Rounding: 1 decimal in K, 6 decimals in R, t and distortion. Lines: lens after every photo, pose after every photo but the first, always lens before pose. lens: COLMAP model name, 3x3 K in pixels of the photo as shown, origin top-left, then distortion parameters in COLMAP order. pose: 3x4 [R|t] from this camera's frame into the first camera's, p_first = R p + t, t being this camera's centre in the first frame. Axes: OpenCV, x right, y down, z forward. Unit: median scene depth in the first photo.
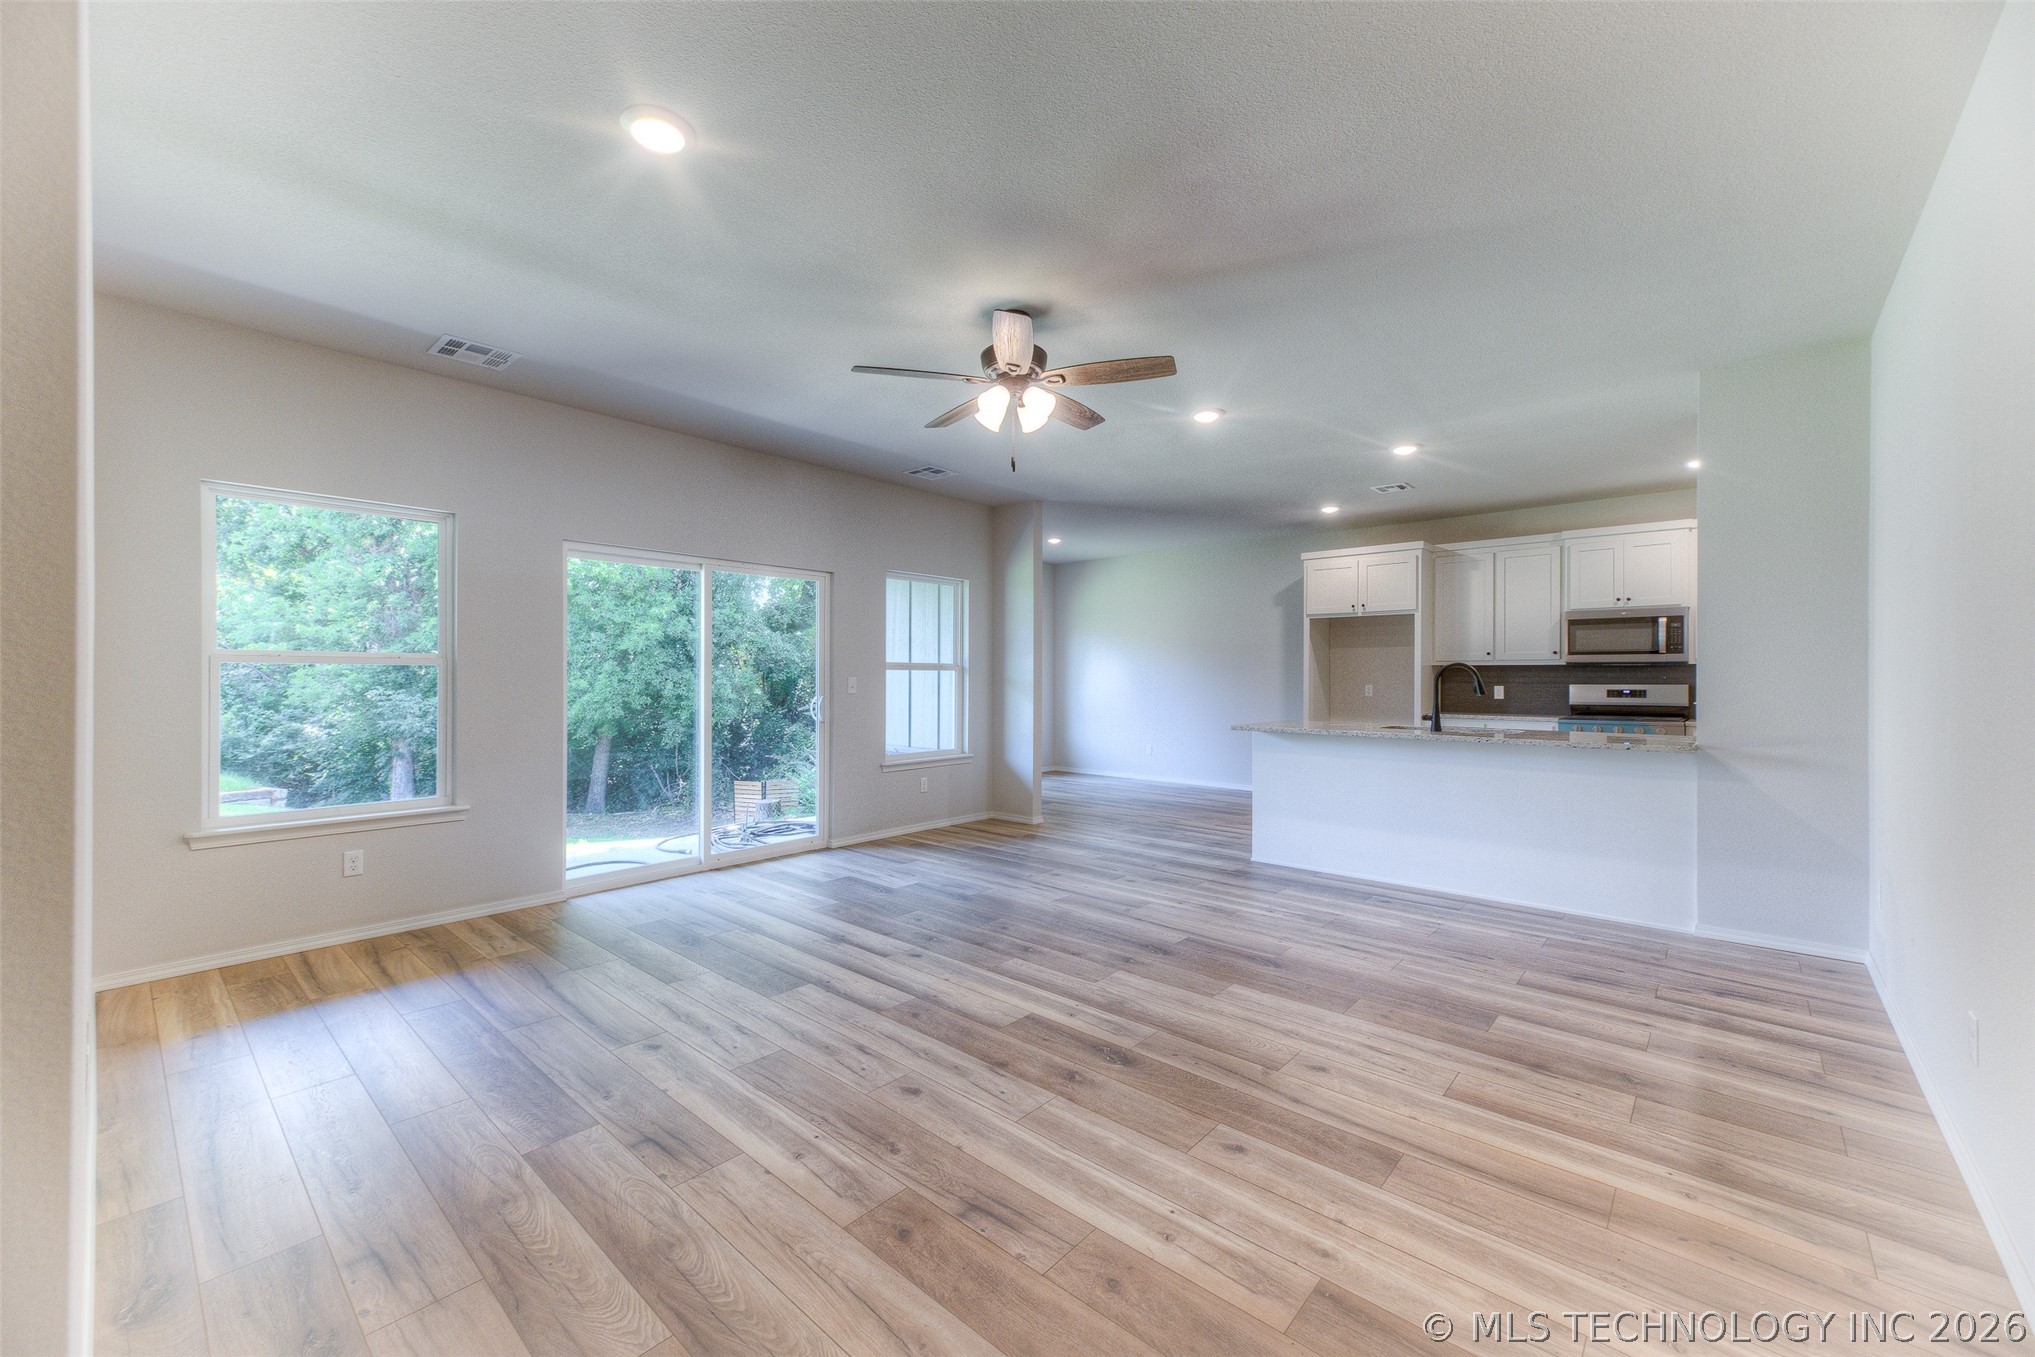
lens RADIAL K [[800.6, 0, 1017.5], [0, 800.6, 678.5], [0, 0, 1]] dist [0.008375, -0.000127]
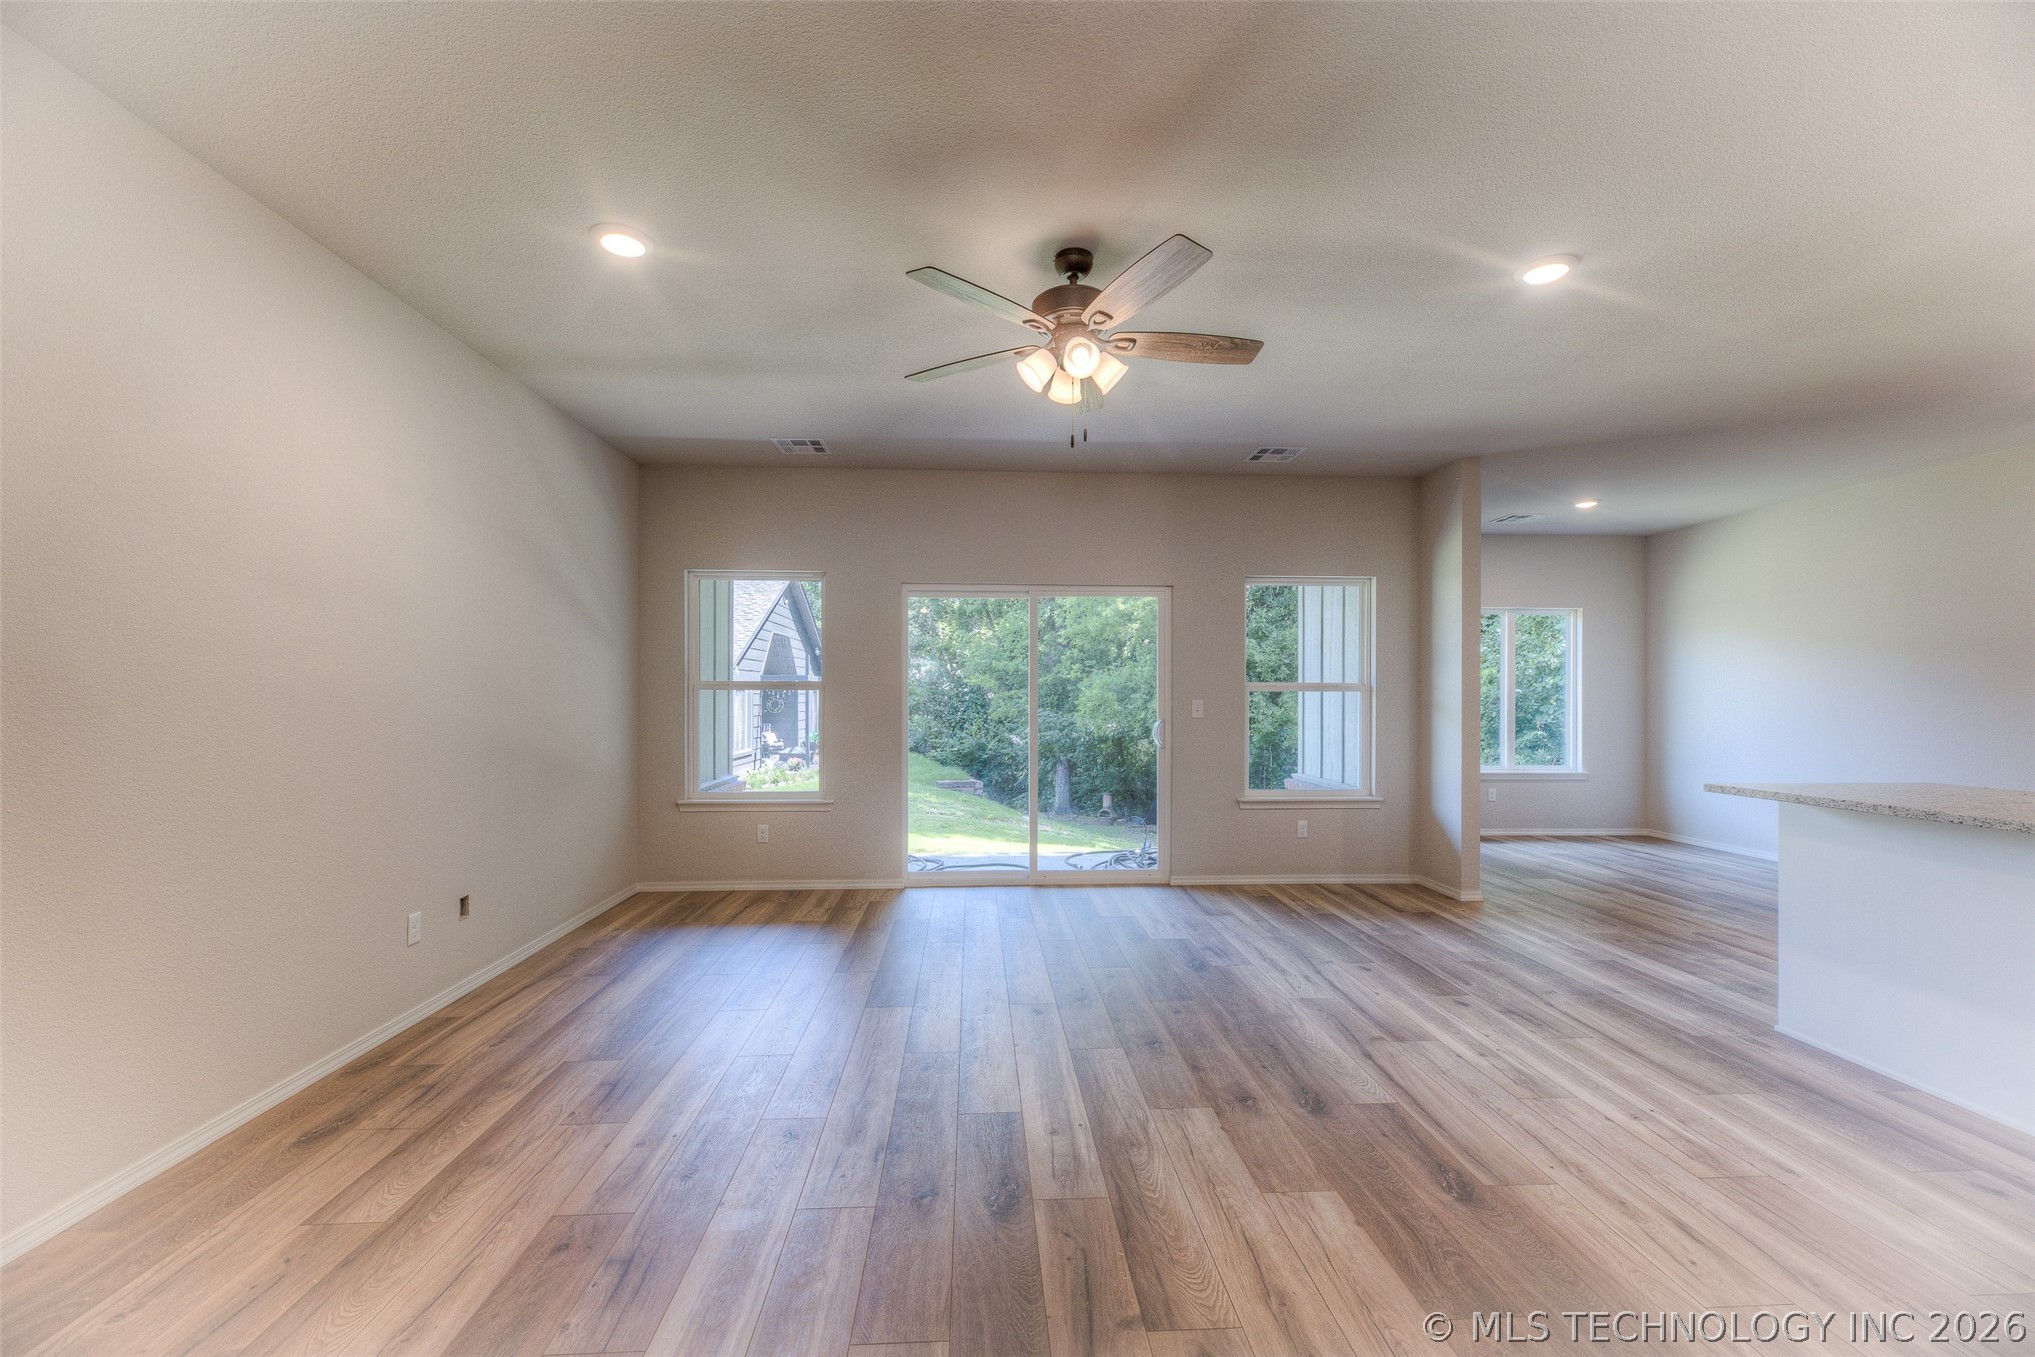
lens RADIAL K [[816.0, 0, 1016.1], [0, 816.0, 706.7], [0, 0, 1]] dist [0.004494, 0.000042]
pose [[0.701617, 0.007790, -0.712511, 0.443724], [-0.002909, 0.999963, 0.008069, -0.000850], [0.712548, -0.003589, 0.701614, 0.306520]]
